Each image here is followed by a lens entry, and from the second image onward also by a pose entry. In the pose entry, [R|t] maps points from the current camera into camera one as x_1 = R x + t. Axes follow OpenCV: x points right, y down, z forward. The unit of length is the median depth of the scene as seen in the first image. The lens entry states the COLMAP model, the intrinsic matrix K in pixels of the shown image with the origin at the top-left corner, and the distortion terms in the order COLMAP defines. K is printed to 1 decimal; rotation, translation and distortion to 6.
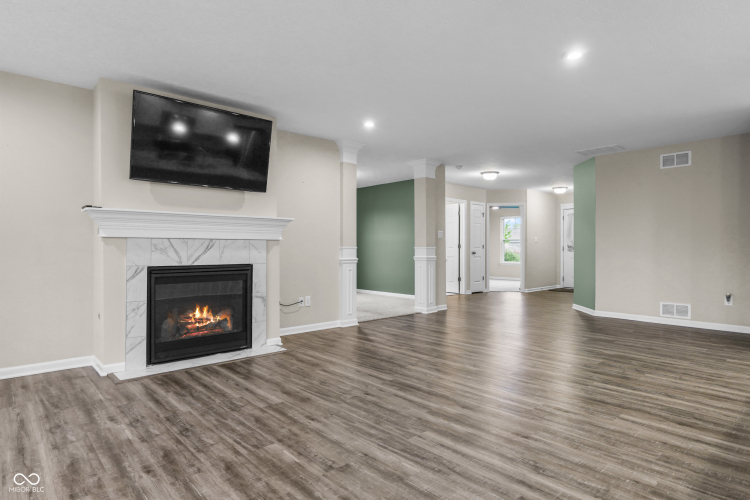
lens RADIAL K [[423.2, 0, 373.8], [0, 423.2, 250.6], [0, 0, 1]] dist [0.002261, 0.000613]
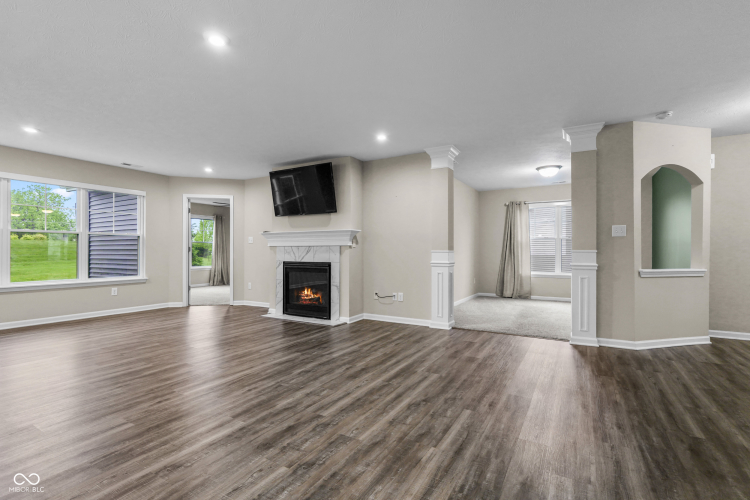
lens RADIAL K [[351.6, 0, 374.8], [0, 351.6, 251.0], [0, 0, 1]] dist [-0.001859, 0.000087]
pose [[0.299355, -0.001027, -0.954141, 0.922765], [-0.006161, 0.999976, -0.003009, -0.005448], [0.954122, 0.006779, 0.299342, 0.783196]]
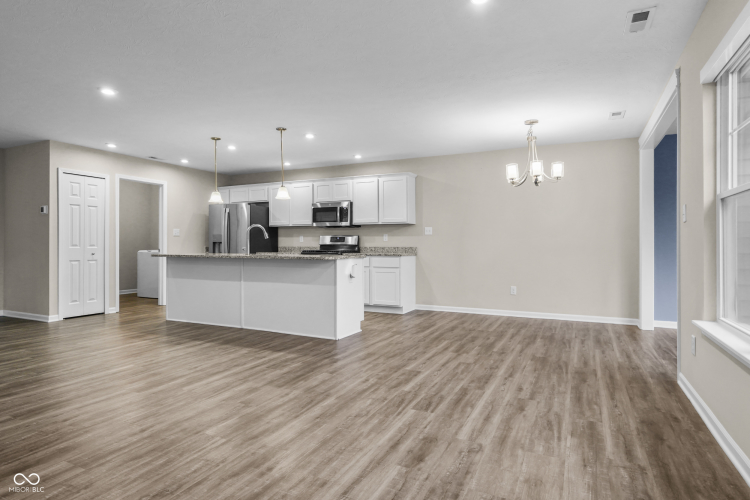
lens RADIAL K [[423.2, 0, 375.0], [0, 423.2, 246.3], [0, 0, 1]] dist [0.002261, 0.000613]
pose [[-0.371680, -0.002649, 0.928357, -0.707272], [0.003158, 0.999987, 0.004118, -0.002680], [-0.928356, 0.004463, -0.371667, 0.520581]]
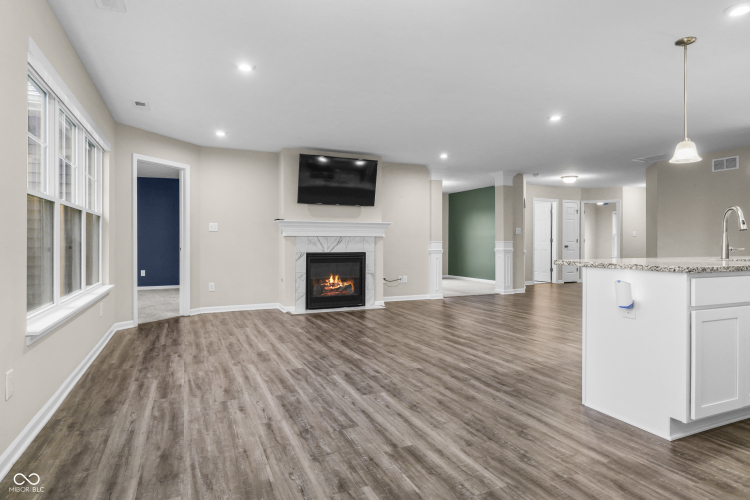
lens RADIAL K [[423.2, 0, 372.6], [0, 423.2, 247.0], [0, 0, 1]] dist [0.002261, 0.000613]
pose [[0.950659, 0.003664, -0.310217, 0.226191], [-0.001848, 0.999979, 0.006145, 0.002612], [0.310233, -0.005268, 0.950646, -0.486285]]
